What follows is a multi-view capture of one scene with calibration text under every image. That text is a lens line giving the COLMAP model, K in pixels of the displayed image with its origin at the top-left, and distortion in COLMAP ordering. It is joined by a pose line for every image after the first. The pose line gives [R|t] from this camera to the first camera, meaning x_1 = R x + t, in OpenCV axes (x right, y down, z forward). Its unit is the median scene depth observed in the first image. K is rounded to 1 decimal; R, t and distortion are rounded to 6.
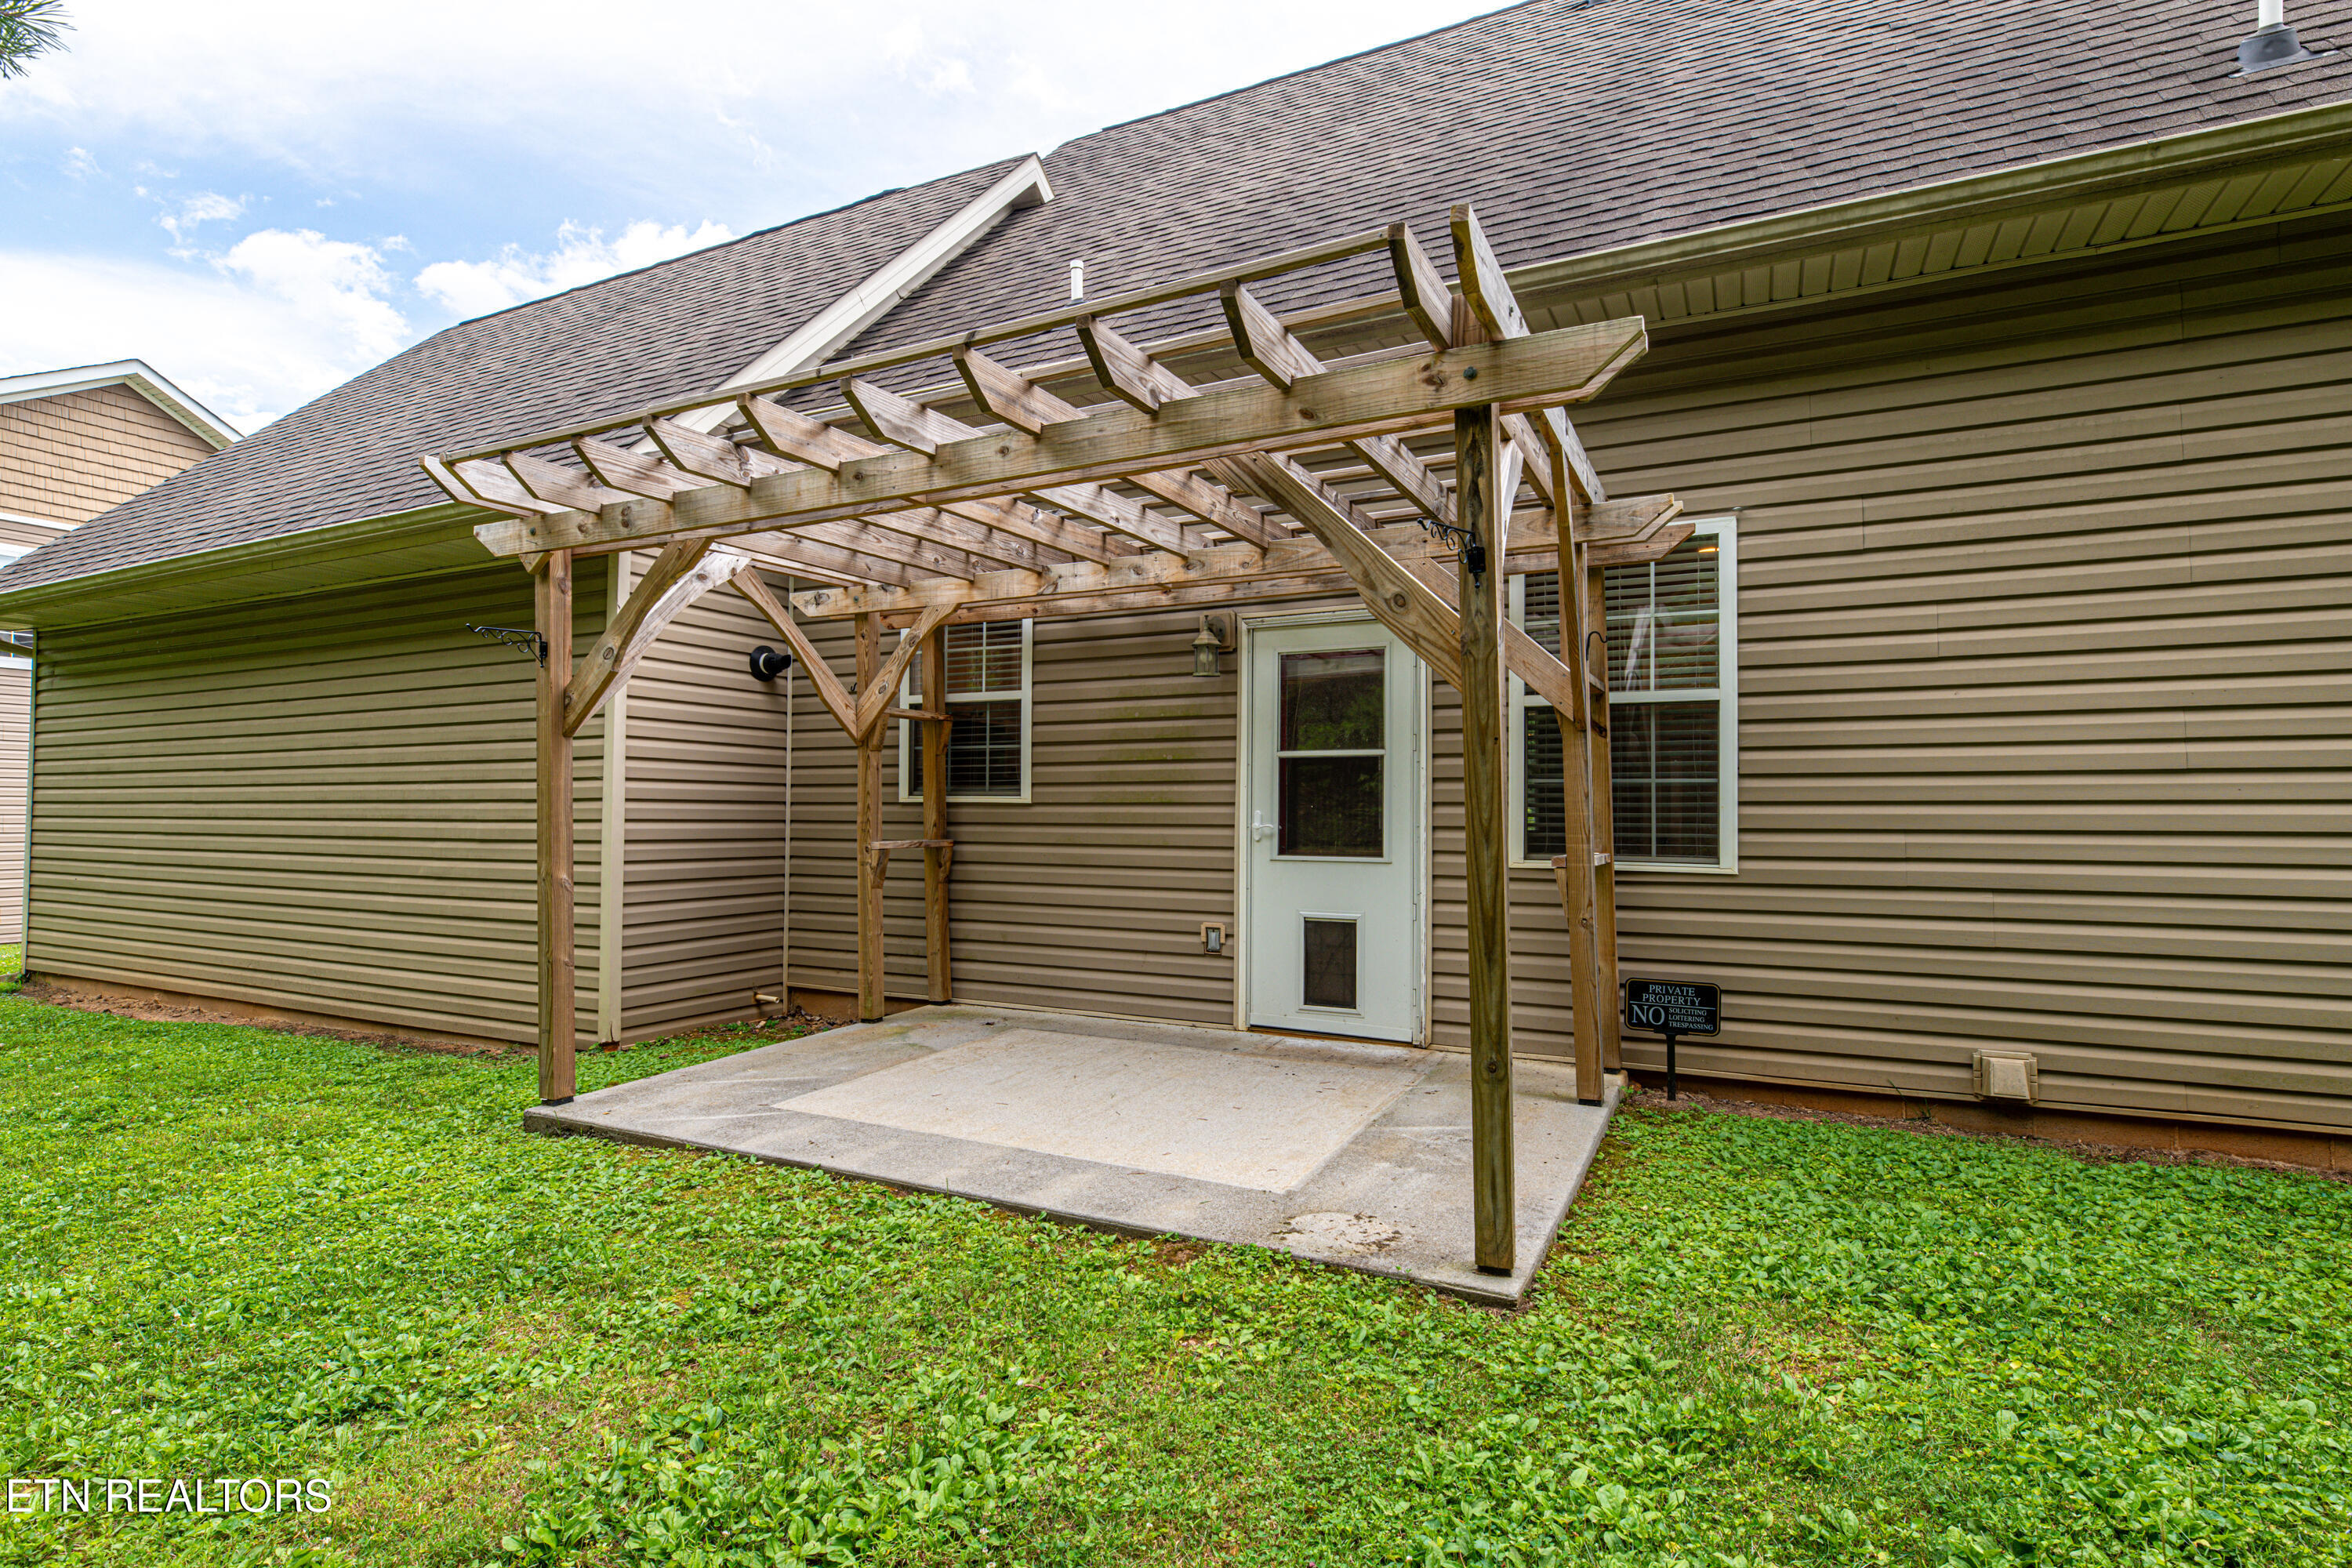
lens RADIAL K [[1113.6, 0, 1180.7], [0, 1113.6, 772.1], [0, 0, 1]] dist [-0.000983, 0.000115]
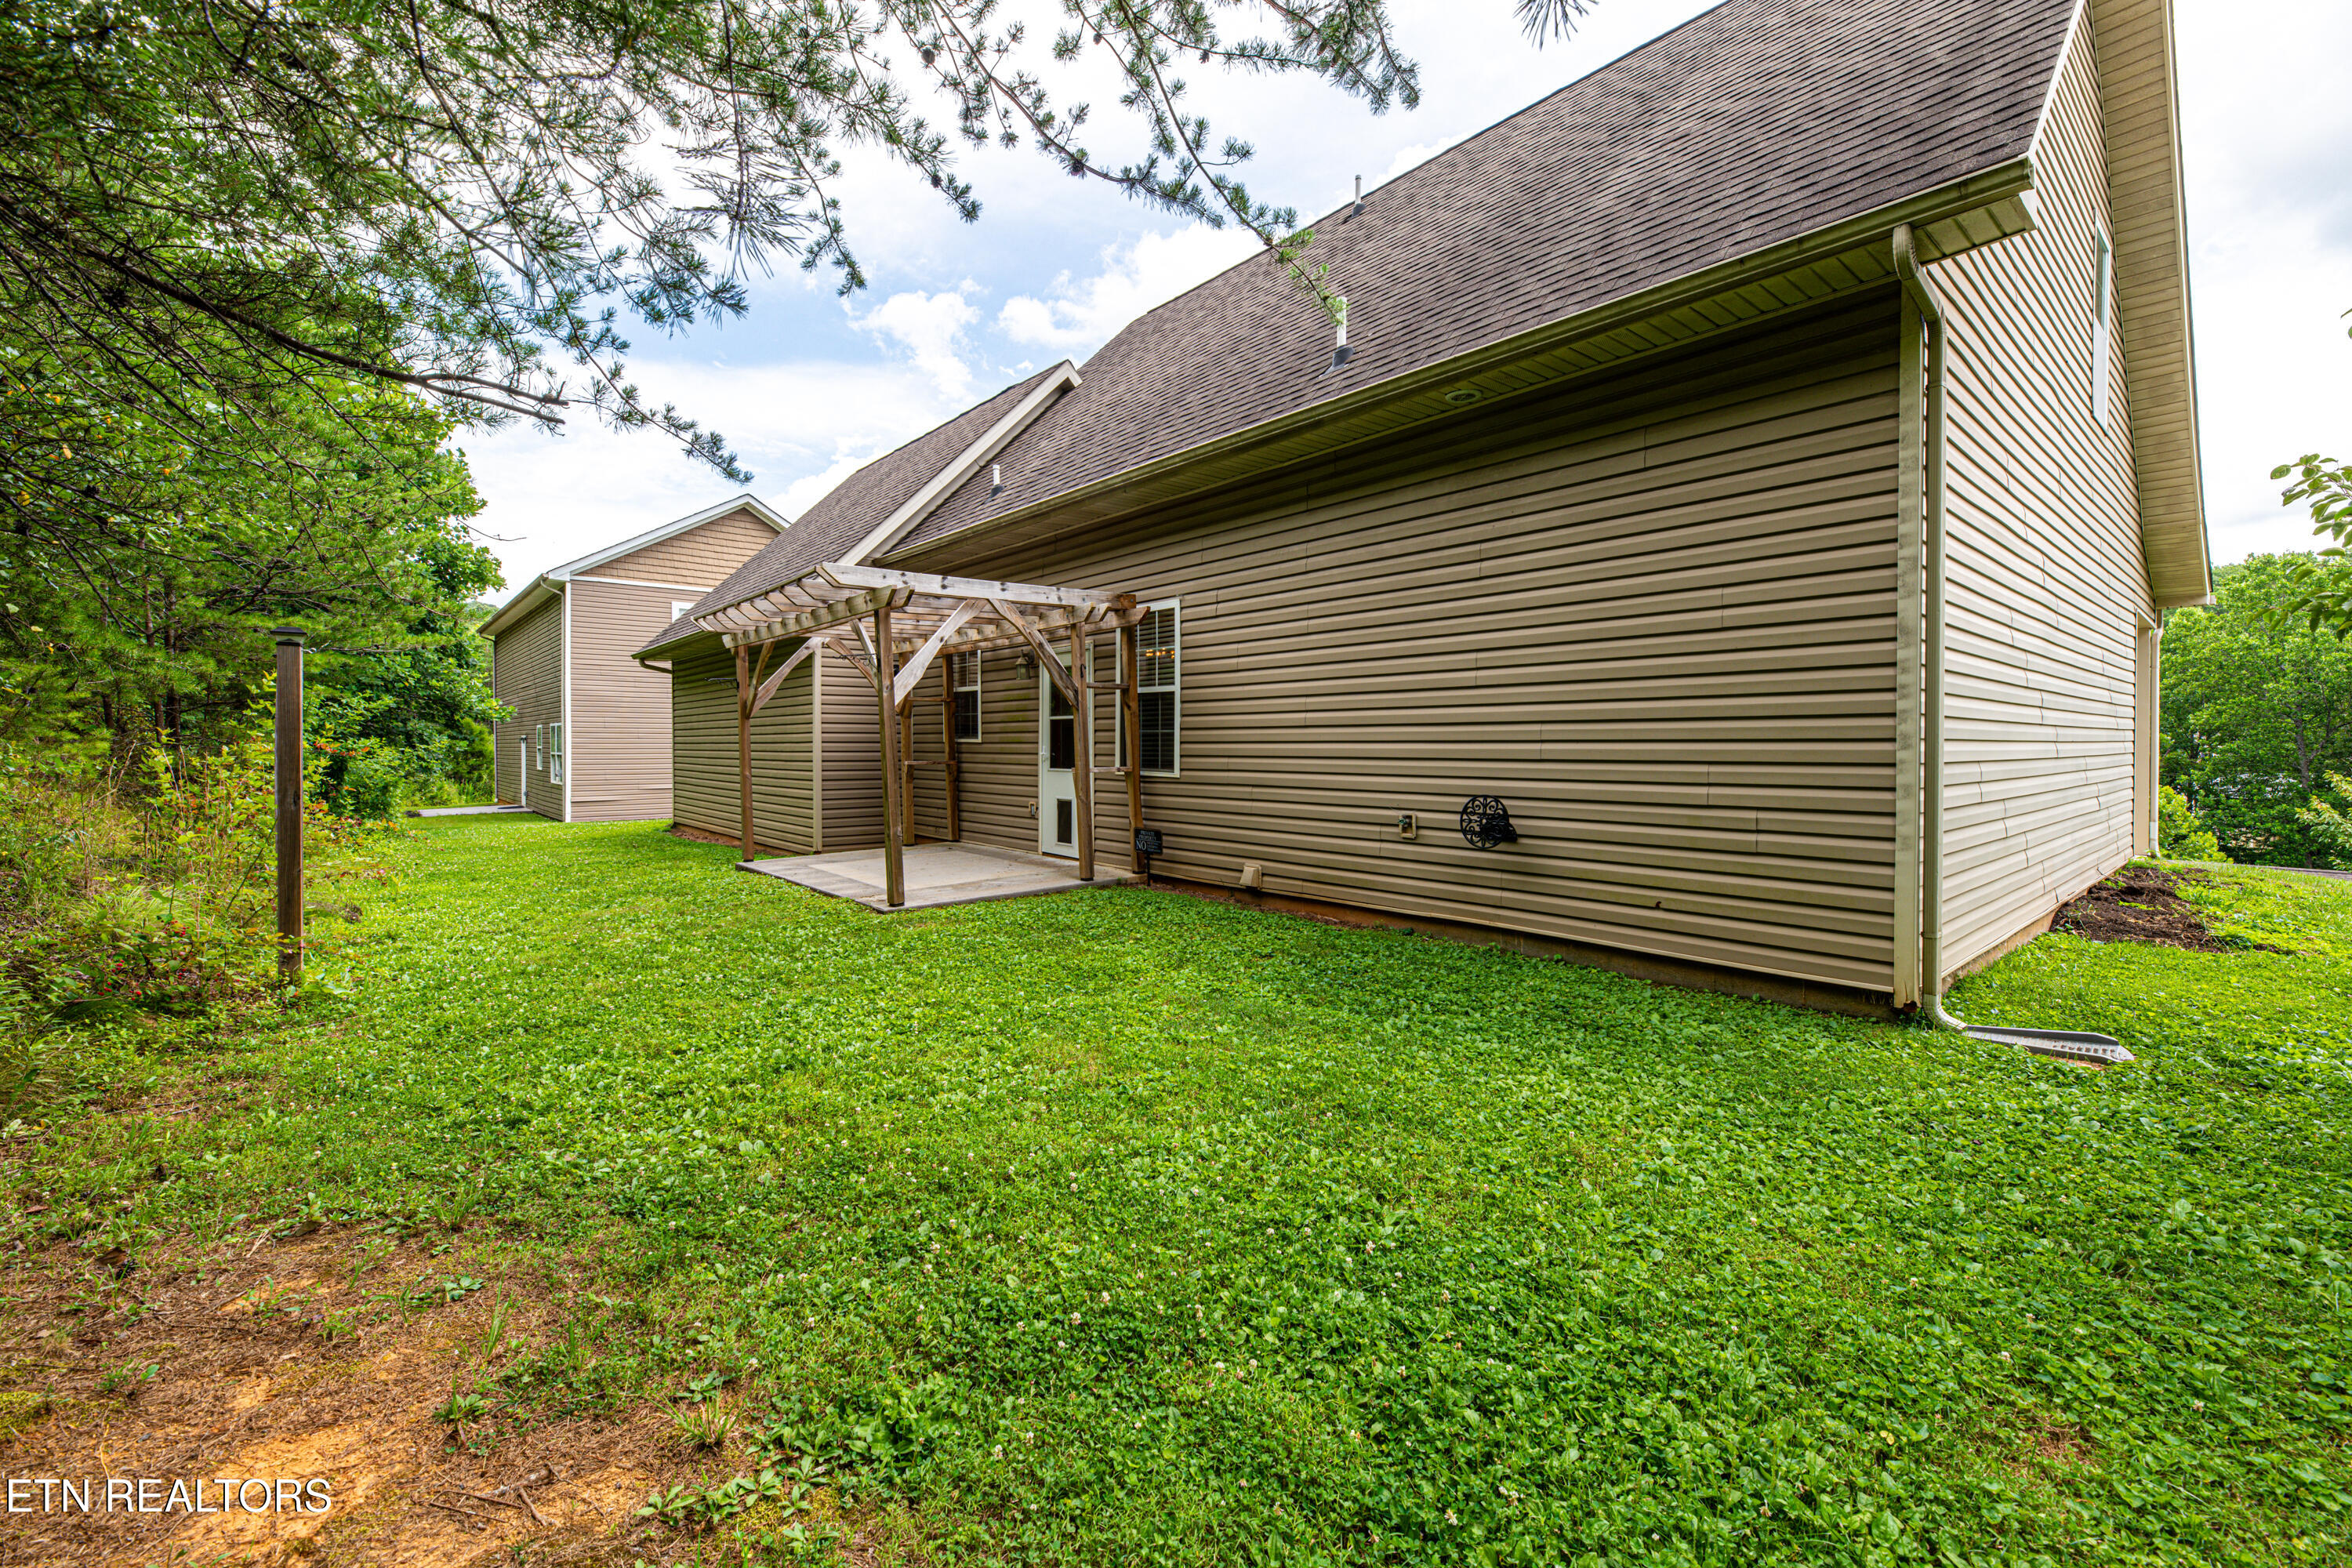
lens RADIAL K [[967.7, 0, 1187.7], [0, 967.7, 764.1], [0, 0, 1]] dist [-0.000054, -0.000078]
pose [[0.919536, 0.009360, -0.392895, 0.999623], [0.010111, 0.998822, 0.047460, -0.013259], [0.392877, -0.047613, 0.918358, -0.502780]]
